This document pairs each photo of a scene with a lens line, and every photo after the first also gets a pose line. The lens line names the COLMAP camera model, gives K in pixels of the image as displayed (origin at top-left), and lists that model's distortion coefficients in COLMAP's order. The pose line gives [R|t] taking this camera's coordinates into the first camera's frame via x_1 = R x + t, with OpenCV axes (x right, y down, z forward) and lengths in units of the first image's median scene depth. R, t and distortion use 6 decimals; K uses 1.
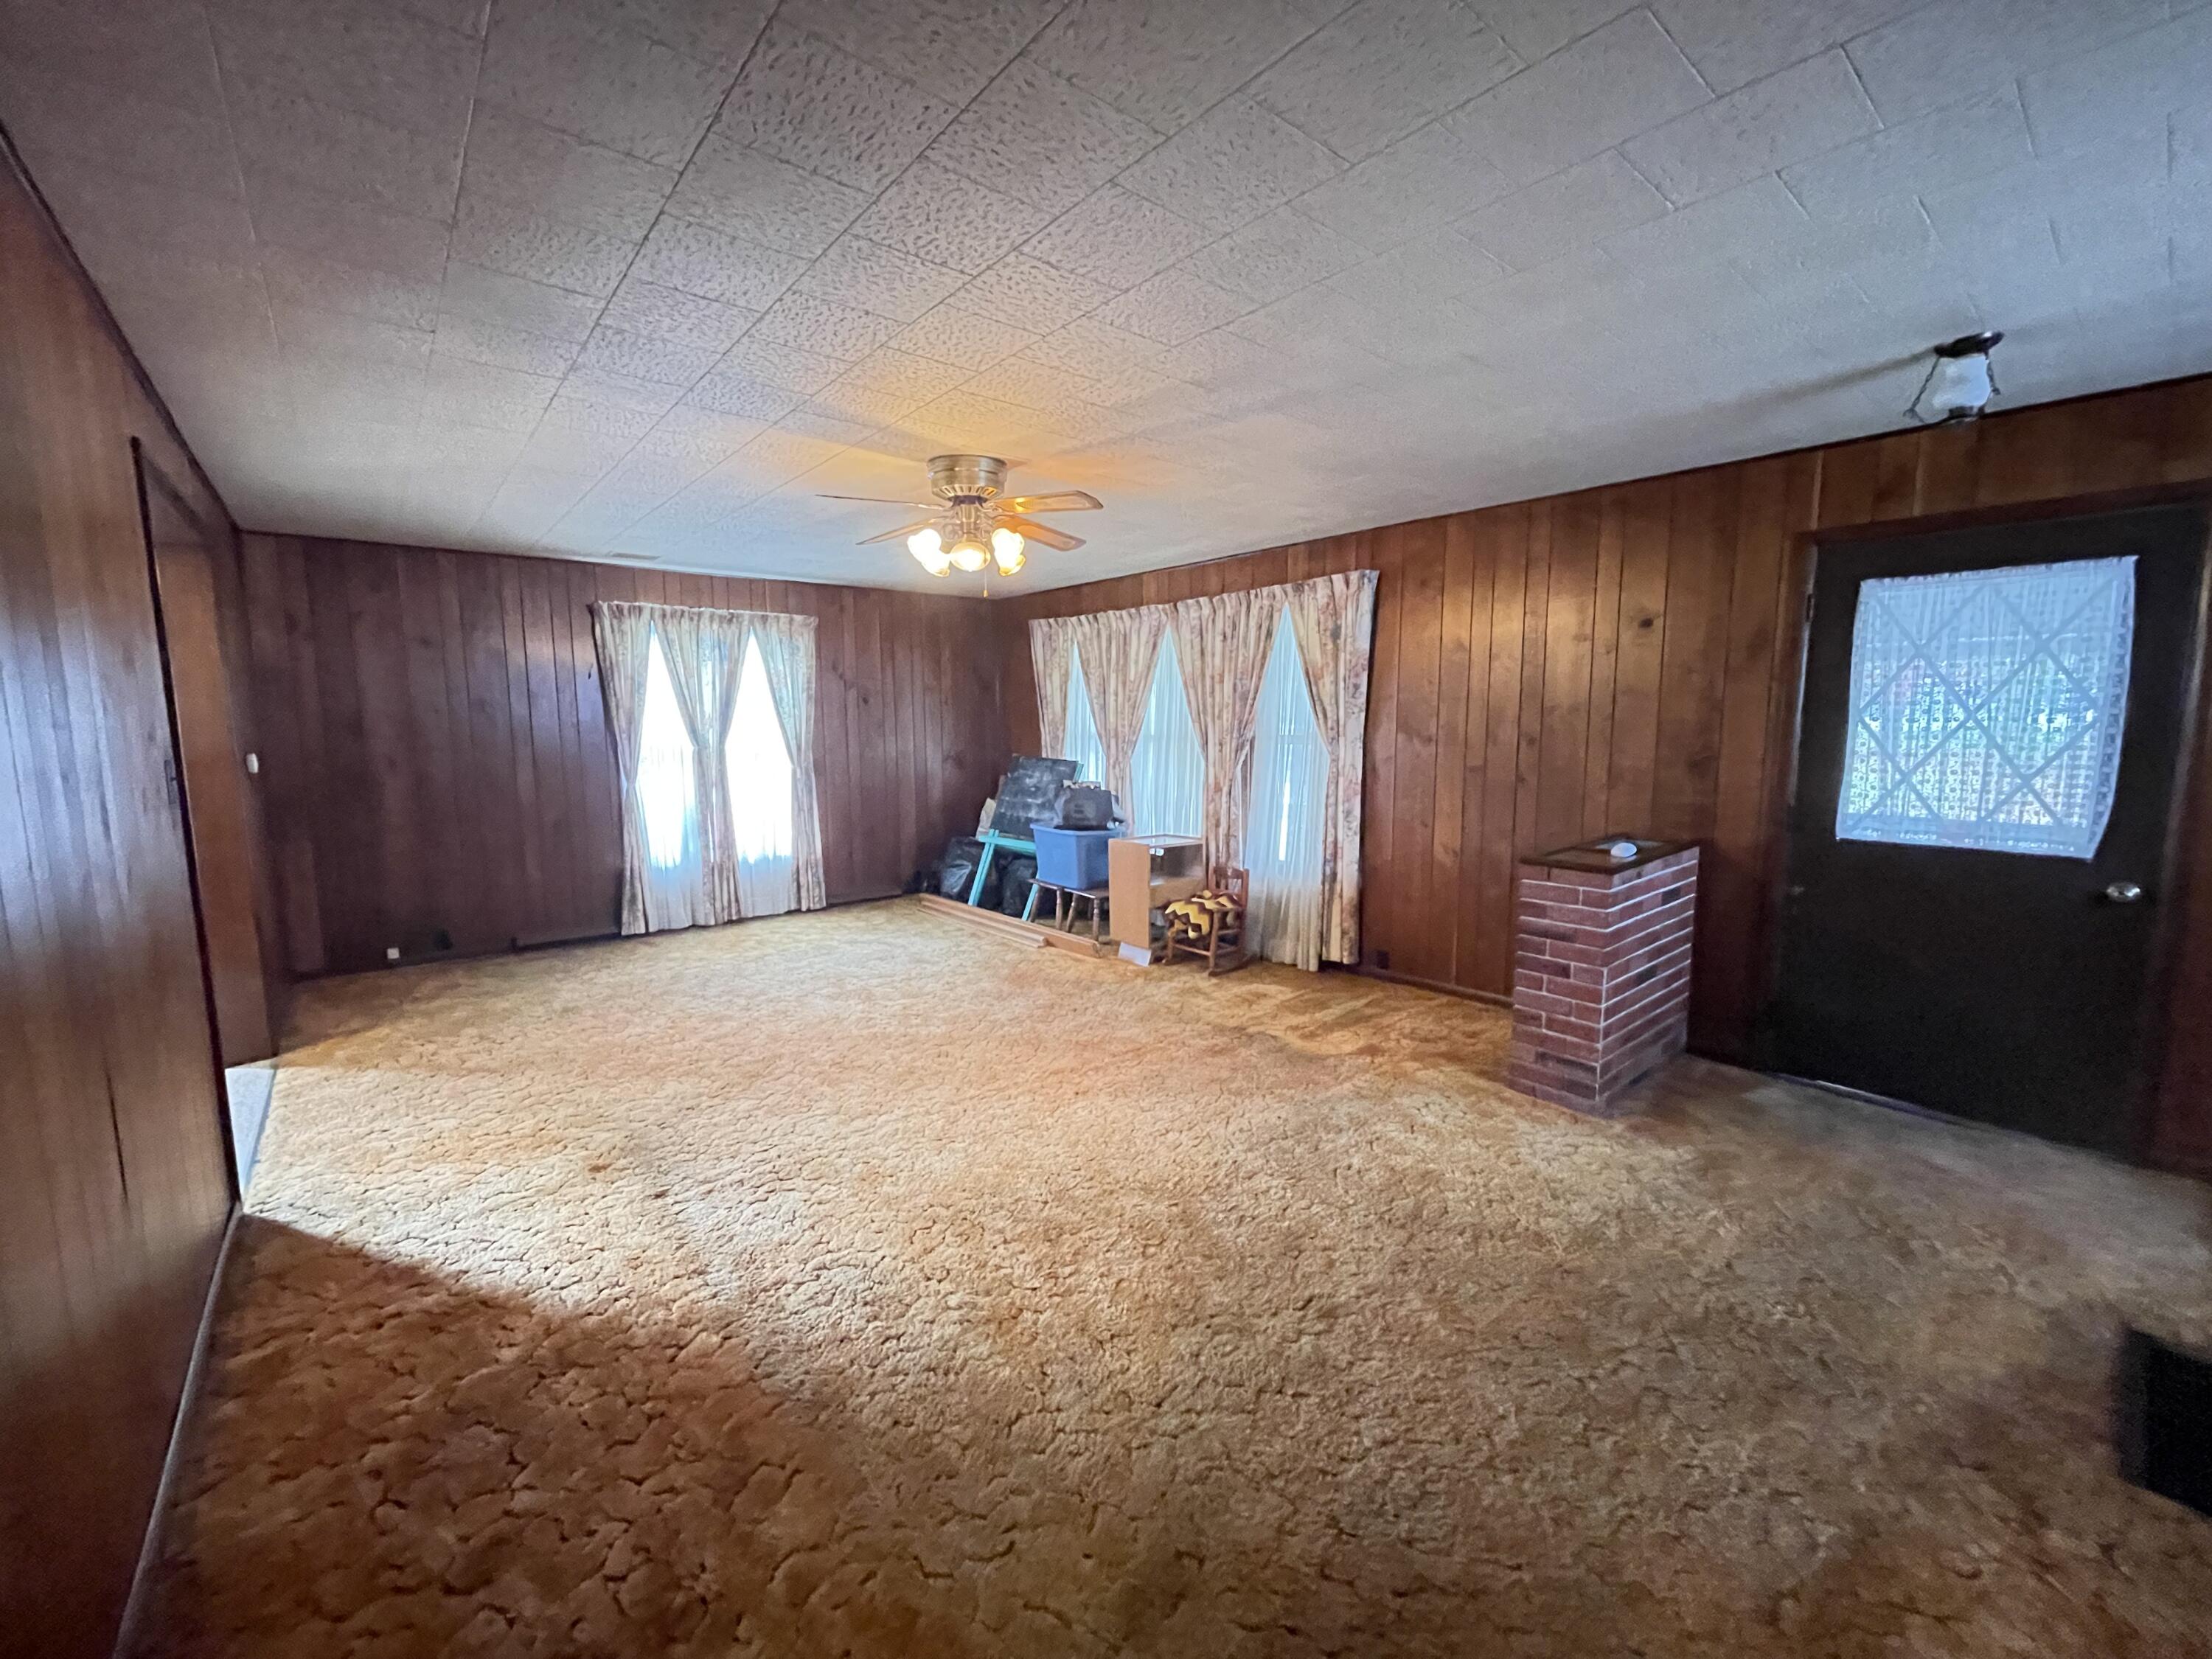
lens RADIAL K [[883.4, 0, 1106.0], [0, 883.4, 829.5], [0, 0, 1]] dist [0.000776, 0.000024]
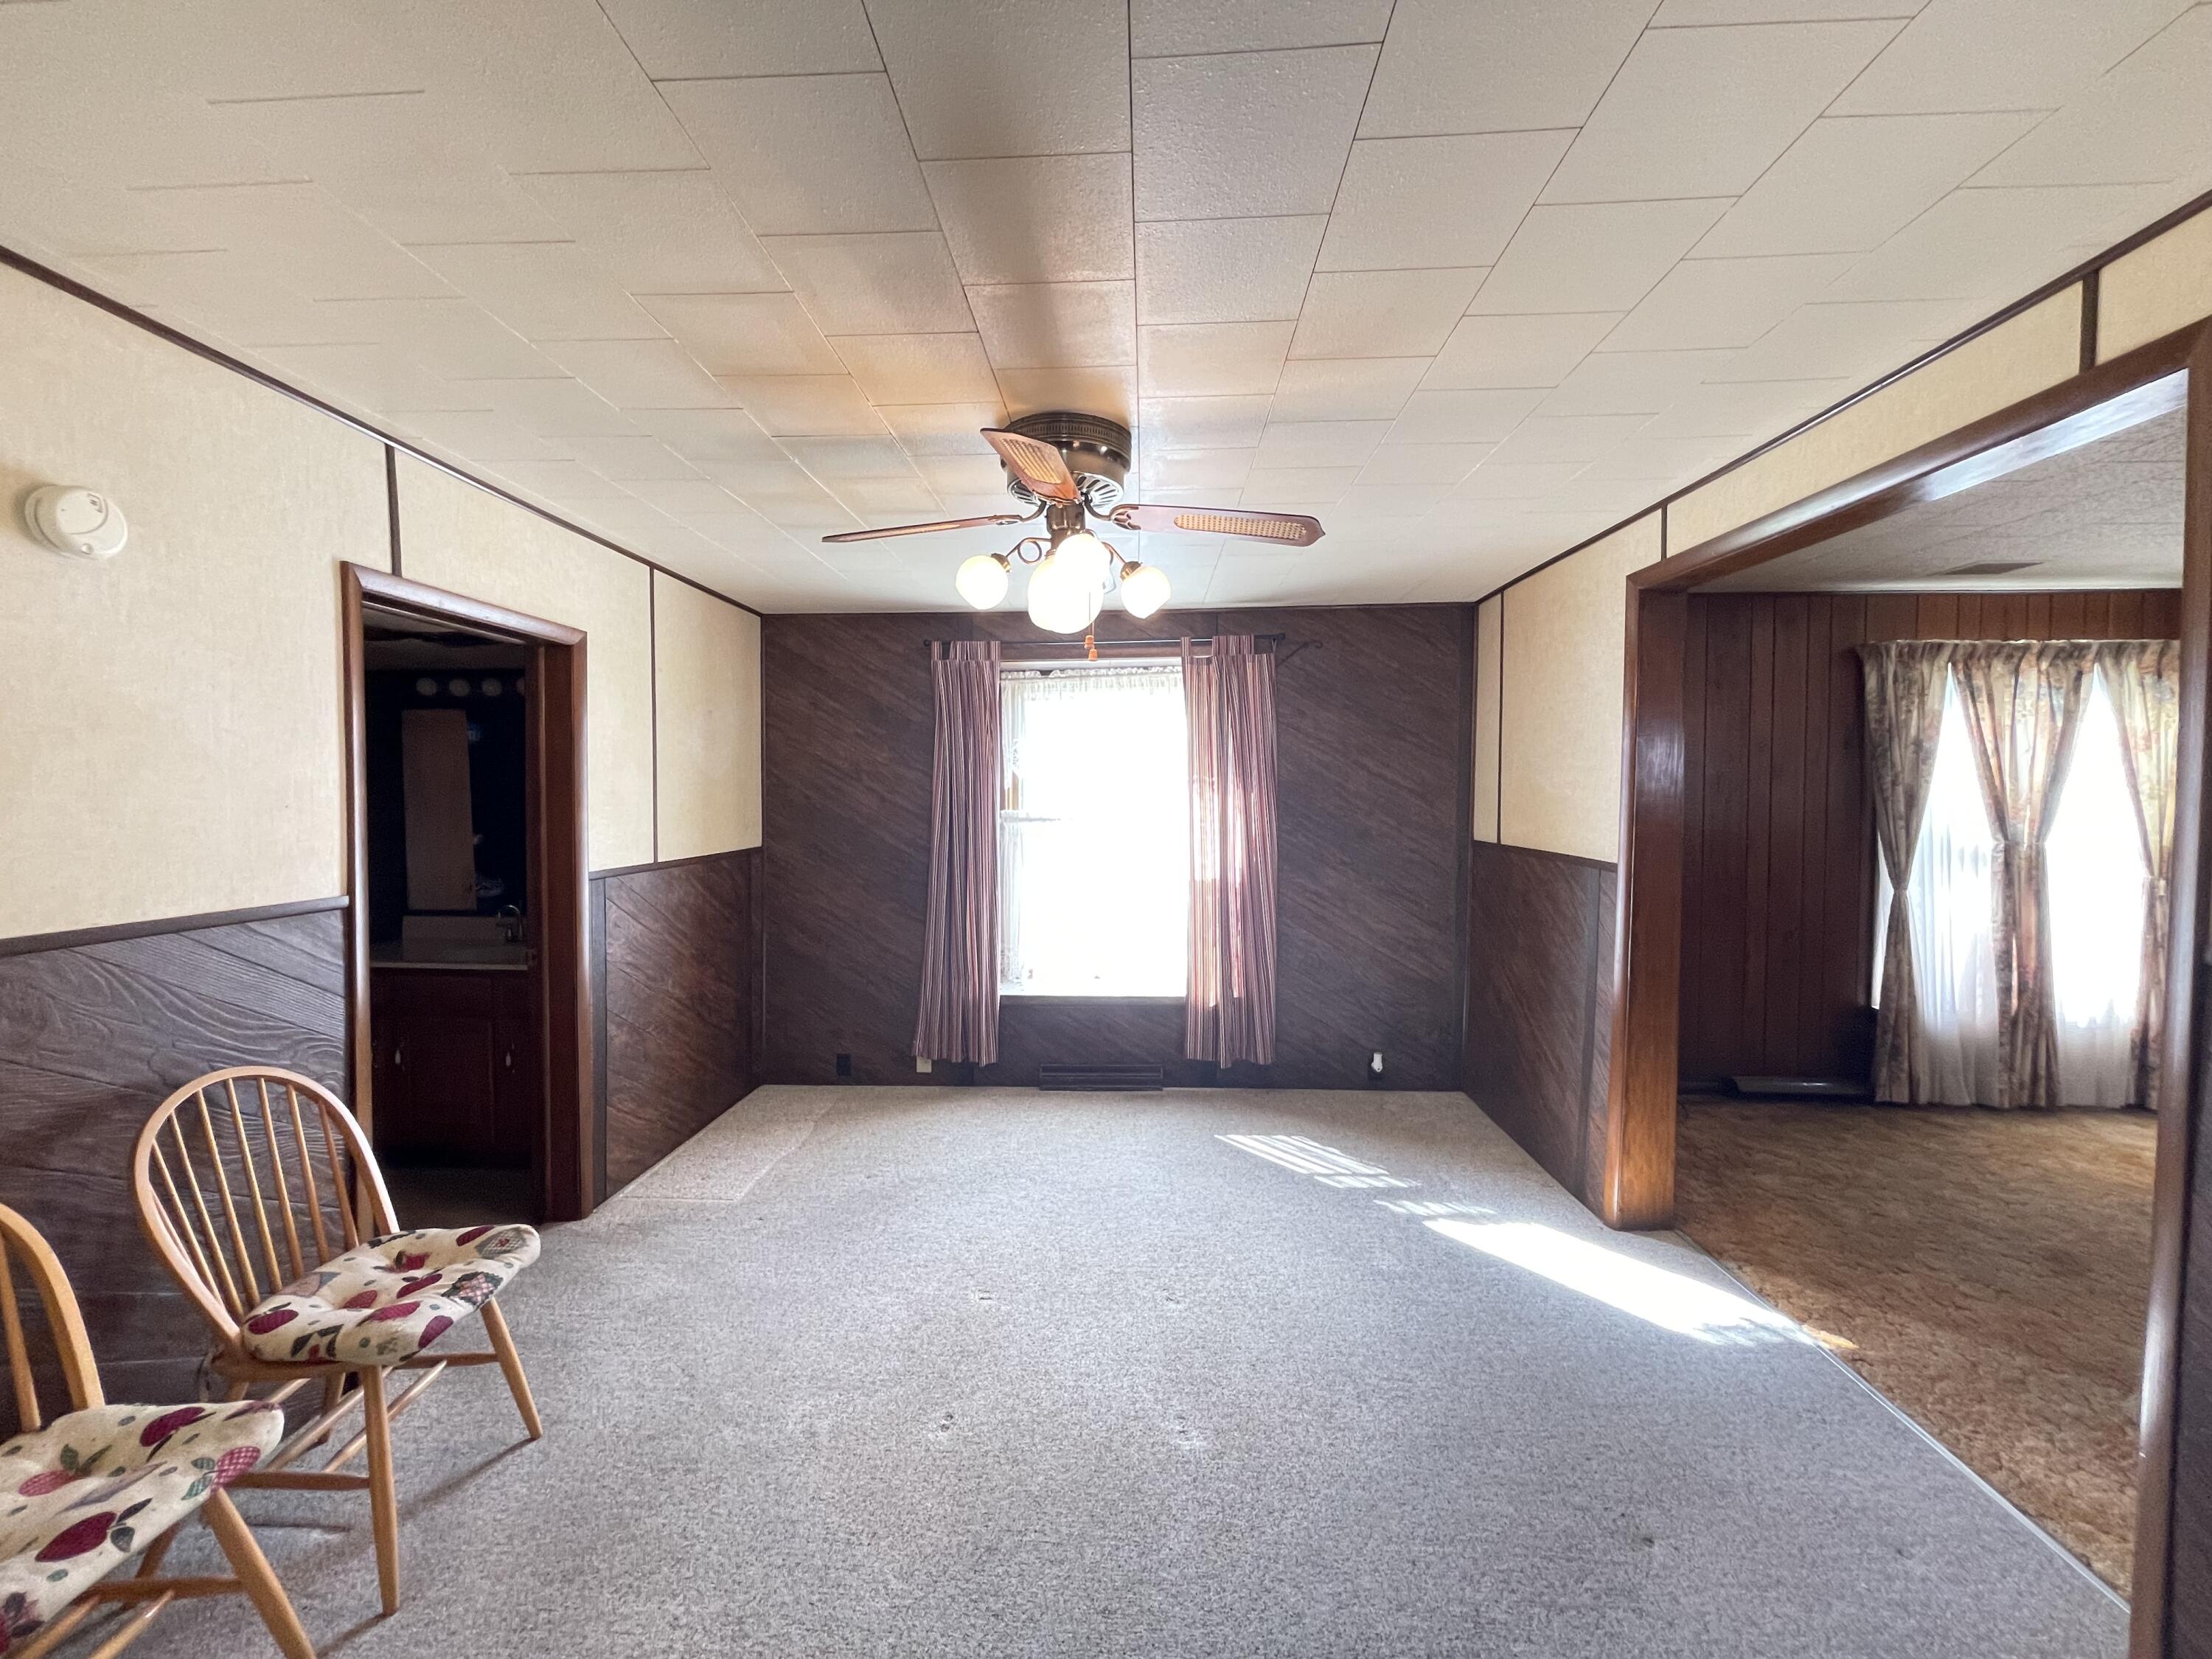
lens RADIAL K [[883.4, 0, 1106.0], [0, 883.4, 829.5], [0, 0, 1]] dist [0.000776, 0.000024]
pose [[0.730695, 0.029922, -0.682048, -0.519609], [-0.089131, 0.994669, -0.051852, -0.006008], [0.676861, 0.098679, 0.729467, 0.034051]]
